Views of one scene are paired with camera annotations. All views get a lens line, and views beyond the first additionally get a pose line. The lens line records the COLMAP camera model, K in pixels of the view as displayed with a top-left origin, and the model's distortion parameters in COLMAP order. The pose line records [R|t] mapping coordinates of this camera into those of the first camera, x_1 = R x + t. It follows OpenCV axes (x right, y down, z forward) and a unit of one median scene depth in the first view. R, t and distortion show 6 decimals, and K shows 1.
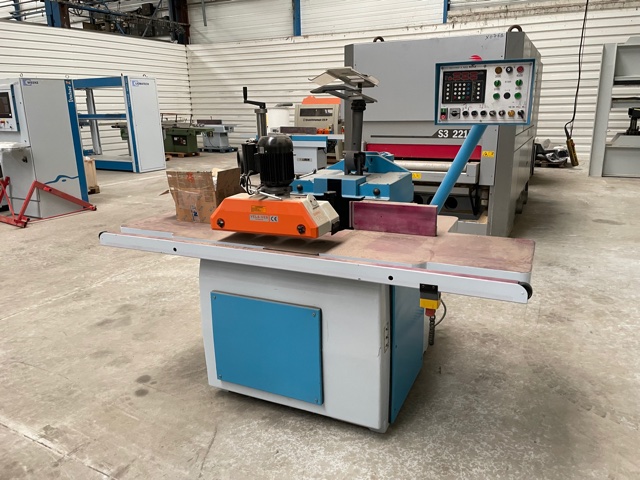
lens RADIAL K [[485.6, 0, 324.1], [0, 485.6, 232.6], [0, 0, 1]] dist [0.080088, -0.111737]
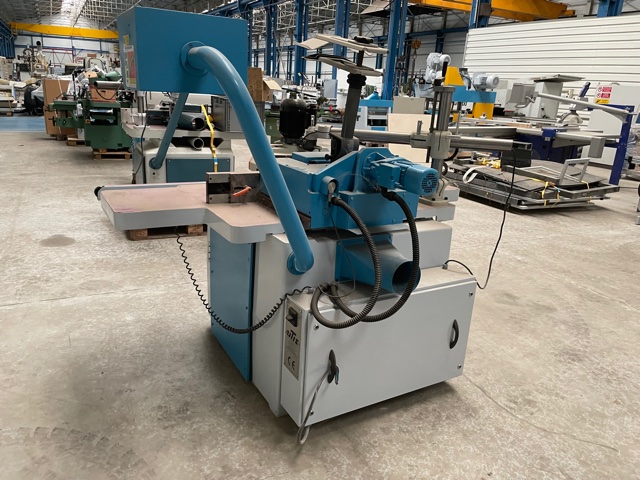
lens RADIAL K [[485.6, 0, 314.8], [0, 485.6, 237.2], [0, 0, 1]] dist [0.080088, -0.111737]
pose [[-0.583177, 0.225853, -0.780317, 0.832664], [-0.251974, 0.862903, 0.438072, -0.396404], [0.772278, 0.452093, -0.446317, 1.519309]]
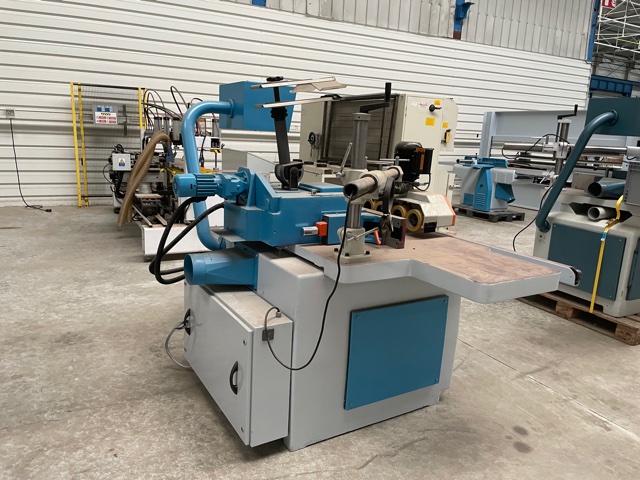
lens RADIAL K [[485.6, 0, 315.1], [0, 485.6, 233.7], [0, 0, 1]] dist [0.080088, -0.111737]
pose [[-0.823673, -0.134614, 0.550855, -0.538576], [0.115971, 0.910895, 0.396006, -0.435029], [-0.555079, 0.390063, -0.734669, 1.833170]]
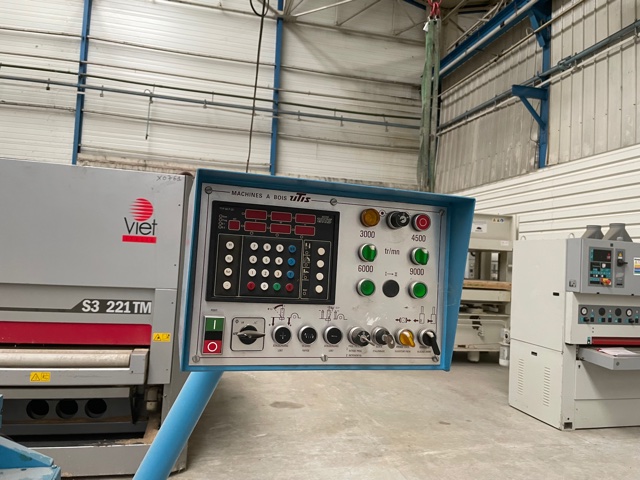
lens RADIAL K [[485.6, 0, 318.8], [0, 485.6, 234.9], [0, 0, 1]] dist [0.080088, -0.111737]
pose [[0.754403, 0.093185, 0.649764, 0.083955], [0.102285, 0.961092, -0.256592, -0.193910], [-0.648393, 0.260035, 0.715519, 0.648247]]
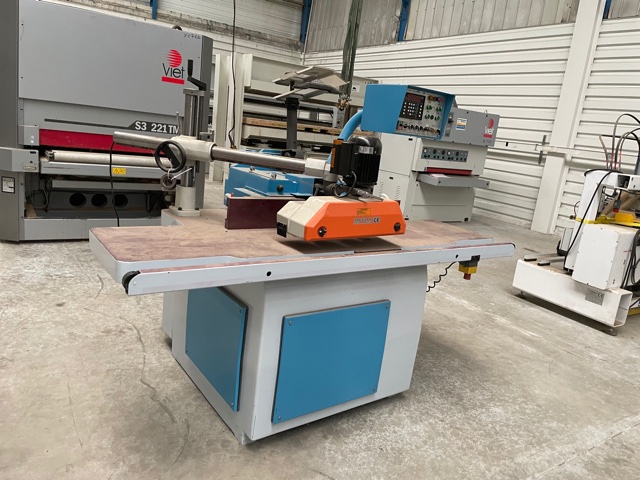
lens RADIAL K [[485.6, 0, 325.1], [0, 485.6, 233.8], [0, 0, 1]] dist [0.080088, -0.111737]
pose [[0.484807, -0.113102, 0.867277, -0.849816], [0.096926, 0.992443, 0.075244, -0.071397], [-0.869234, 0.047583, 0.492106, 0.502745]]
